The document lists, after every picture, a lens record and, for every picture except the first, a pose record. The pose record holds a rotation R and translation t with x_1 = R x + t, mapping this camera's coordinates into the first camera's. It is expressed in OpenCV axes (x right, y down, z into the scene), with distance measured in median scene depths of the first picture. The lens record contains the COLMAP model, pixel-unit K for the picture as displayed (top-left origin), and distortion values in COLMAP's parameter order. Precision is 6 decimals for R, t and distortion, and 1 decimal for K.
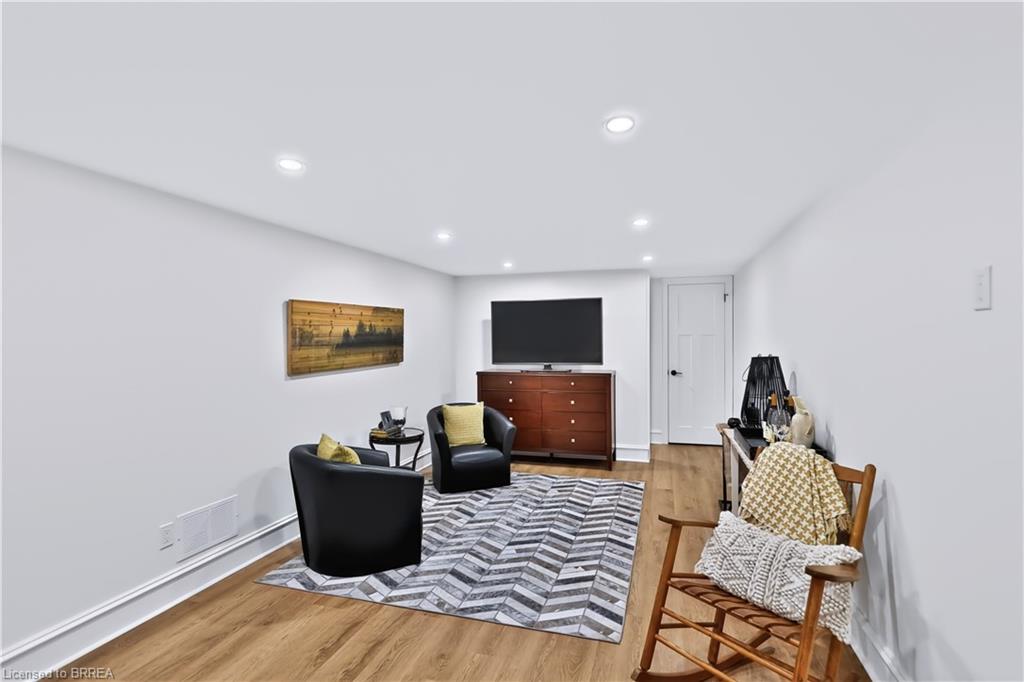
lens RADIAL K [[514.6, 0, 506.4], [0, 514.6, 337.9], [0, 0, 1]] dist [0.012465, -0.001999]
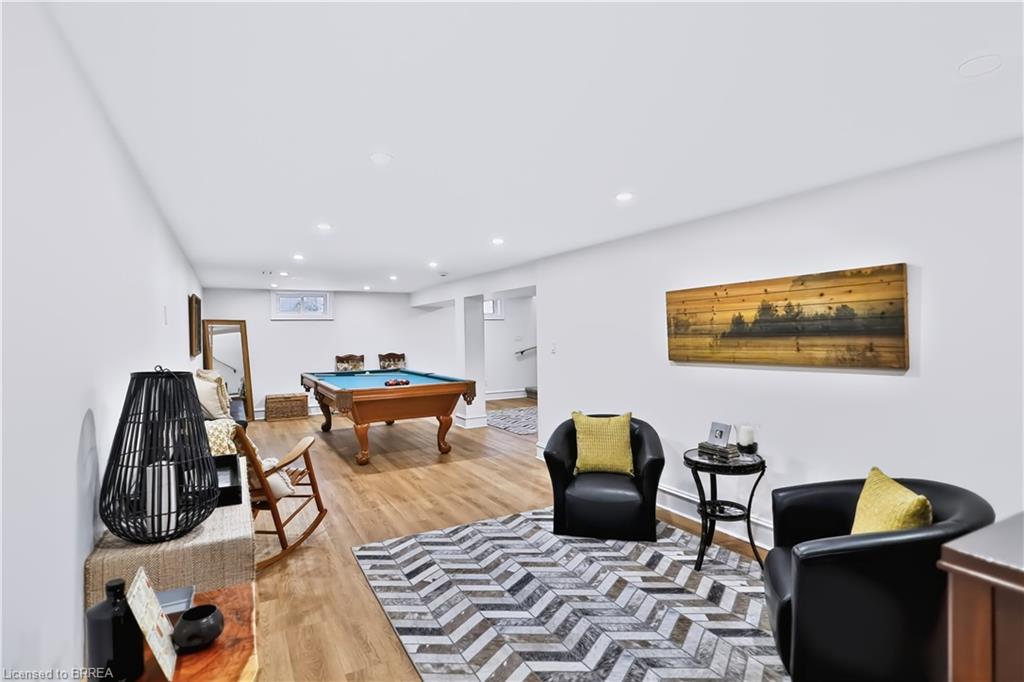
lens RADIAL K [[514.6, 0, 509.8], [0, 514.6, 344.7], [0, 0, 1]] dist [0.012465, -0.001999]
pose [[-0.697936, 0.032780, -0.715410, 0.539415], [0.018901, 0.999447, 0.027355, 0.001756], [0.715911, 0.005570, -0.698170, 1.364476]]
